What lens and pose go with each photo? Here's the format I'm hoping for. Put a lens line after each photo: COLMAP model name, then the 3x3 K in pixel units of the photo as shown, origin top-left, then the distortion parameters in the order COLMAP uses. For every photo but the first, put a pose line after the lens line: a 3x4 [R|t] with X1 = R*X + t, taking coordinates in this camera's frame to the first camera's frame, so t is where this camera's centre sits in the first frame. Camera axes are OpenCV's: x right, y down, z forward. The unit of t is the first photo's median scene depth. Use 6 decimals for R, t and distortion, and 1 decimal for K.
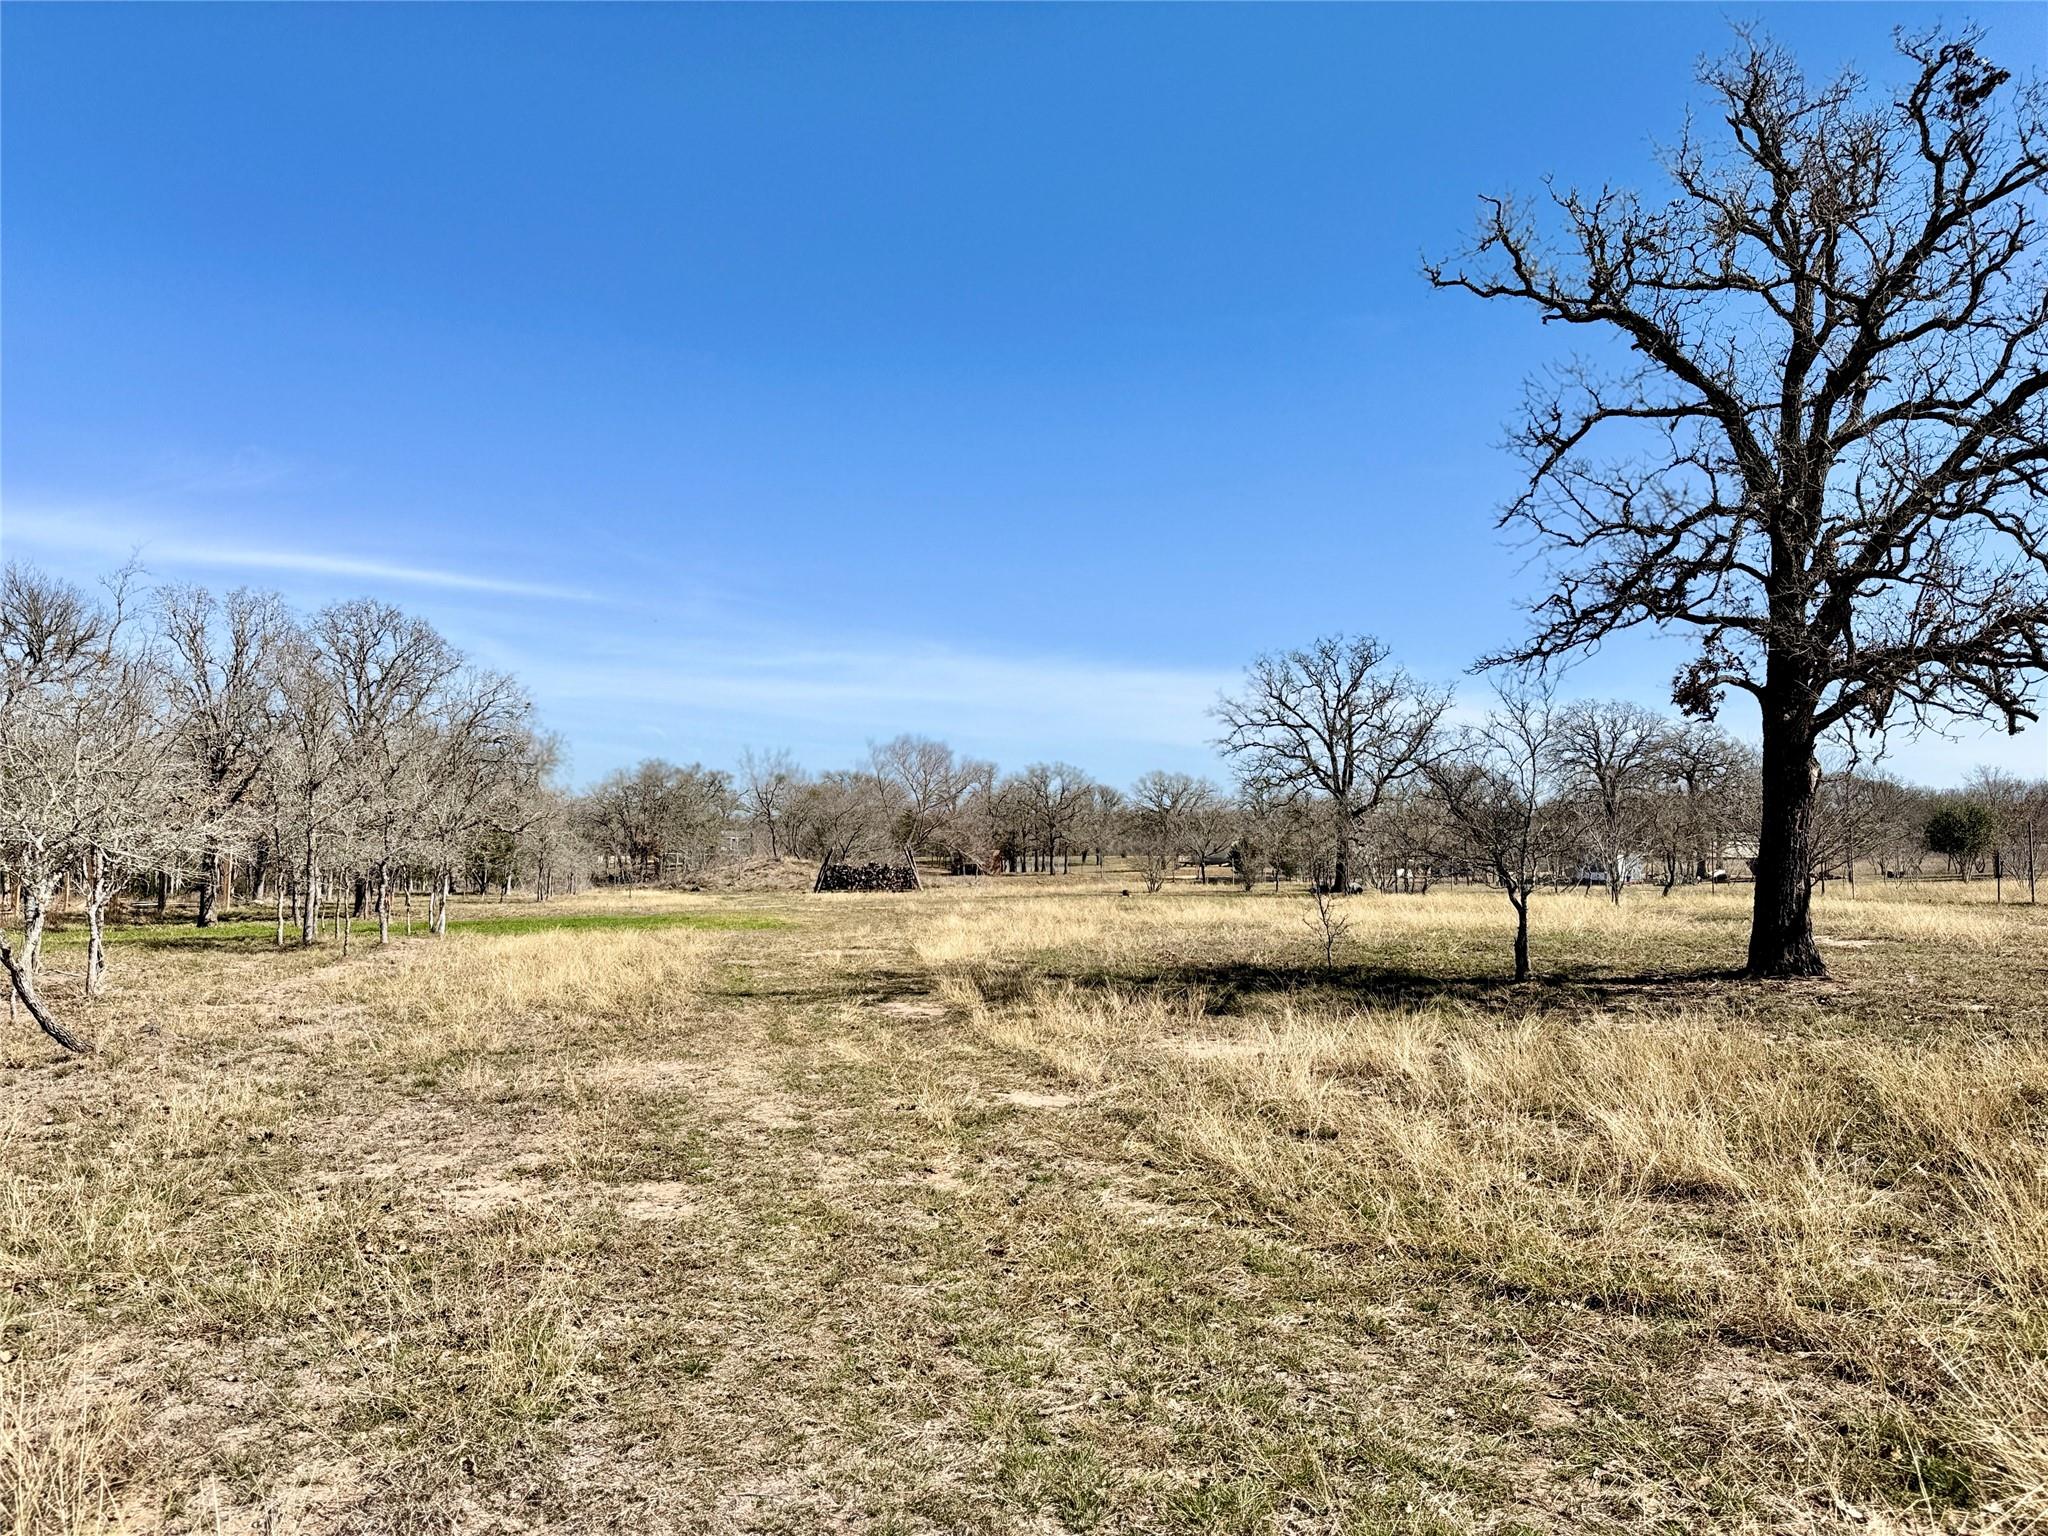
lens RADIAL K [[1441.0, 0, 1024.0], [0, 1441.0, 768.0], [0, 0, 1]] dist [0.069065, -0.002323]
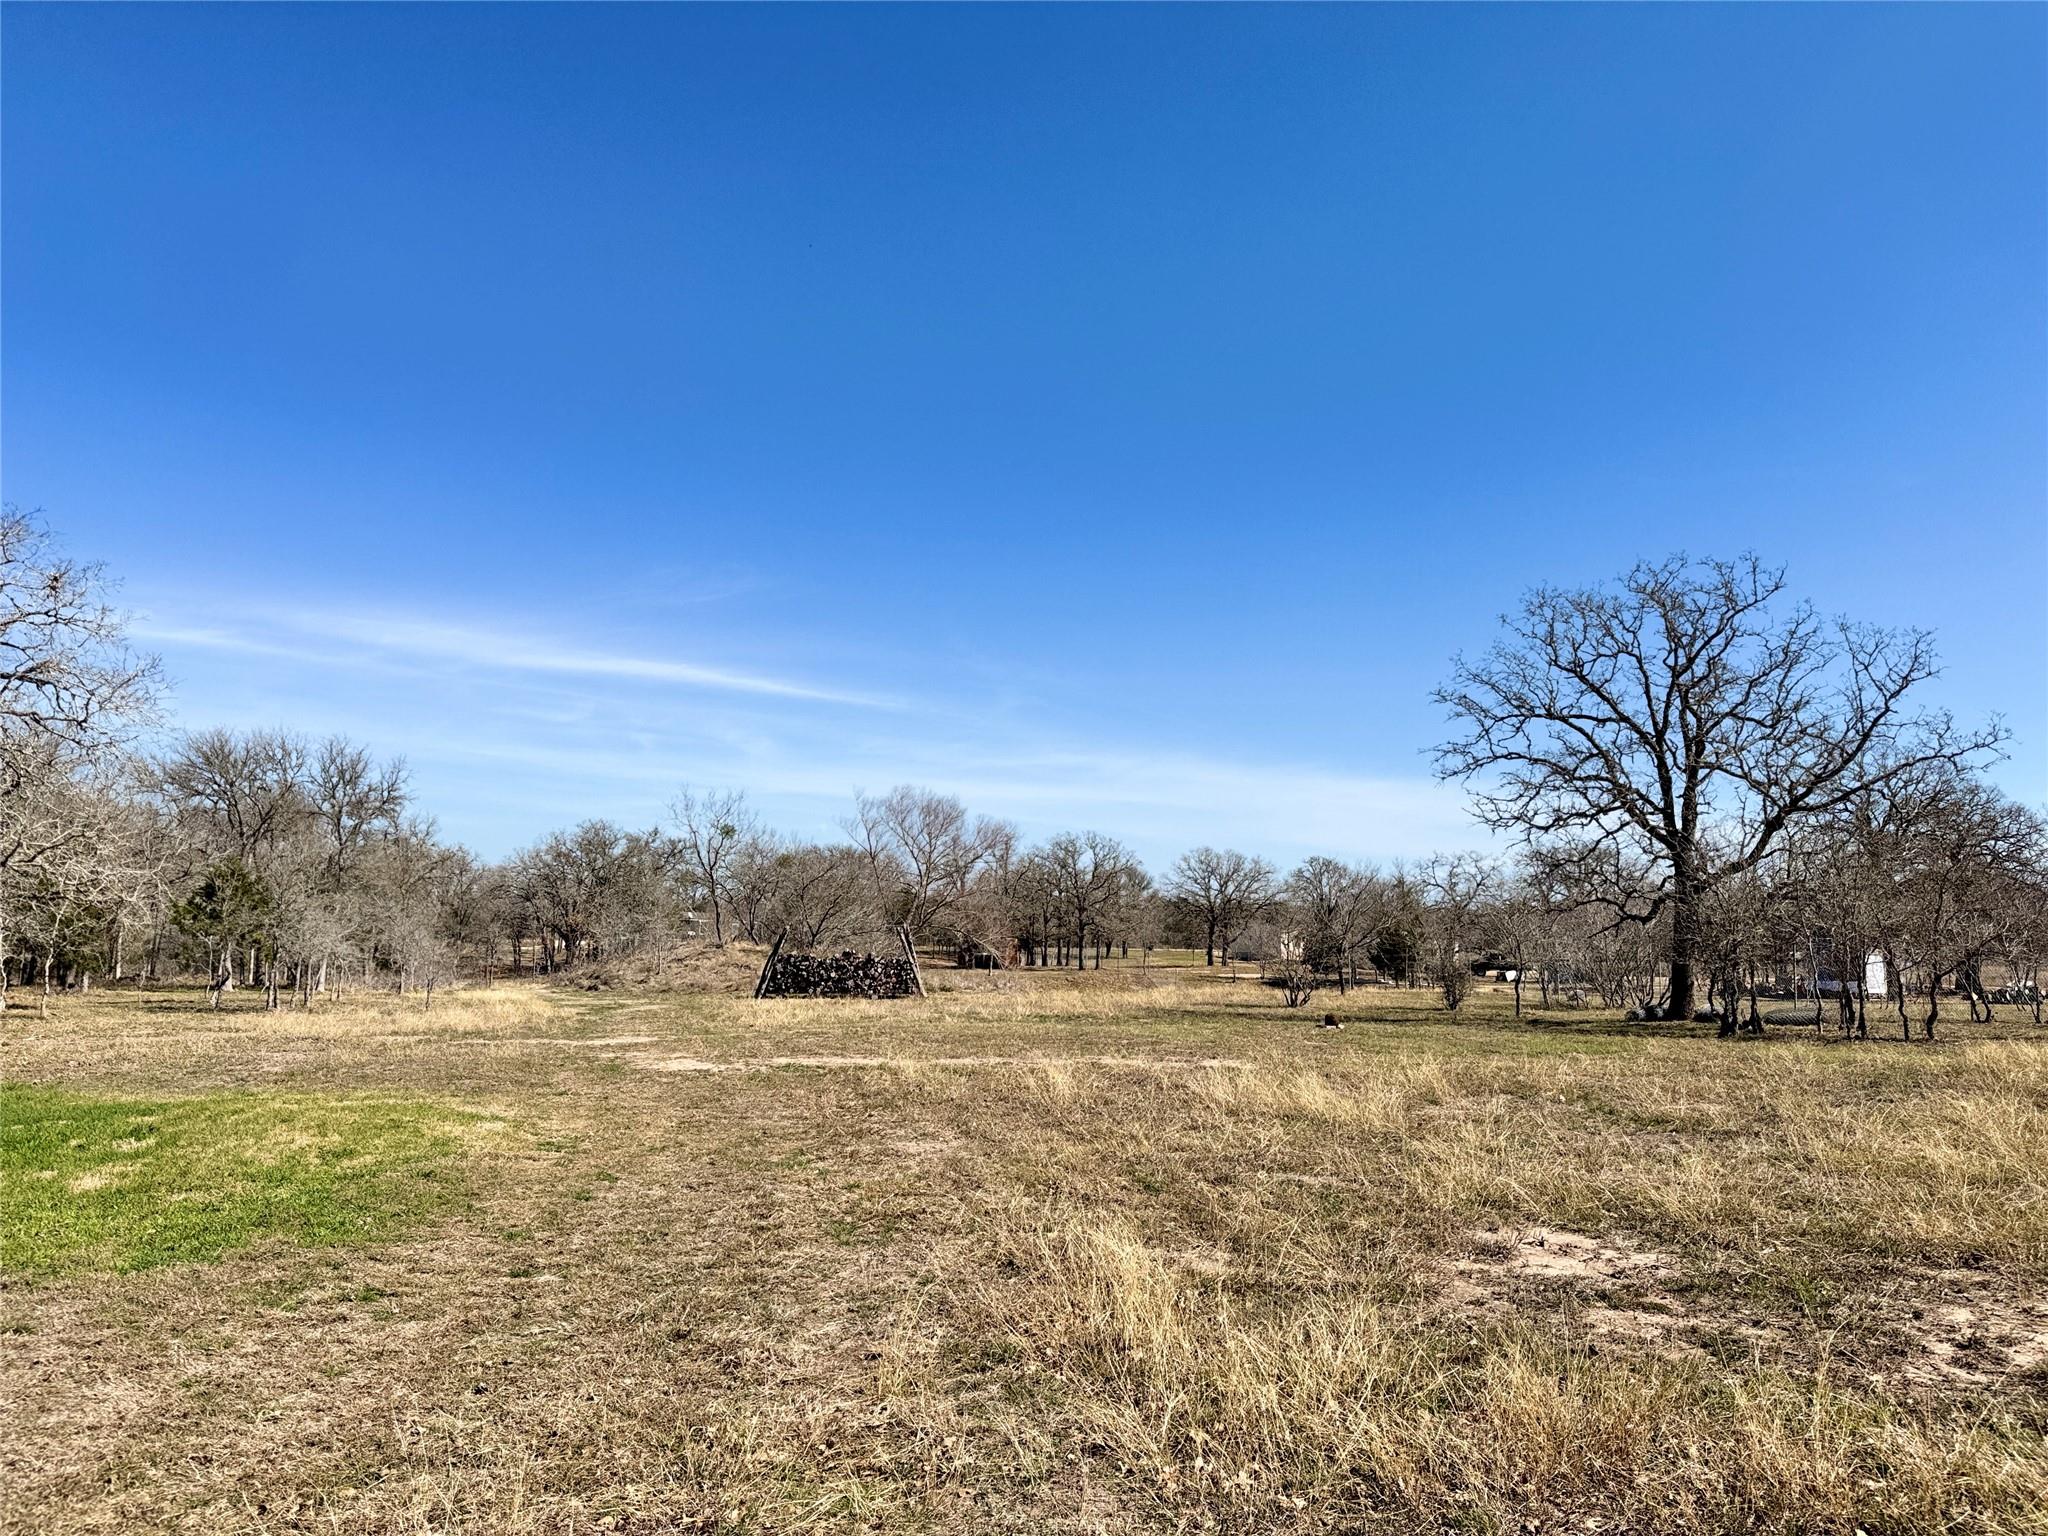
lens RADIAL K [[1441.0, 0, 1024.0], [0, 1441.0, 768.0], [0, 0, 1]] dist [0.069065, -0.002323]
pose [[0.999874, 0.015846, -0.000987, -0.015433], [-0.015877, 0.997919, -0.062497, 0.012810], [-0.000005, 0.062504, 0.998045, 0.197031]]
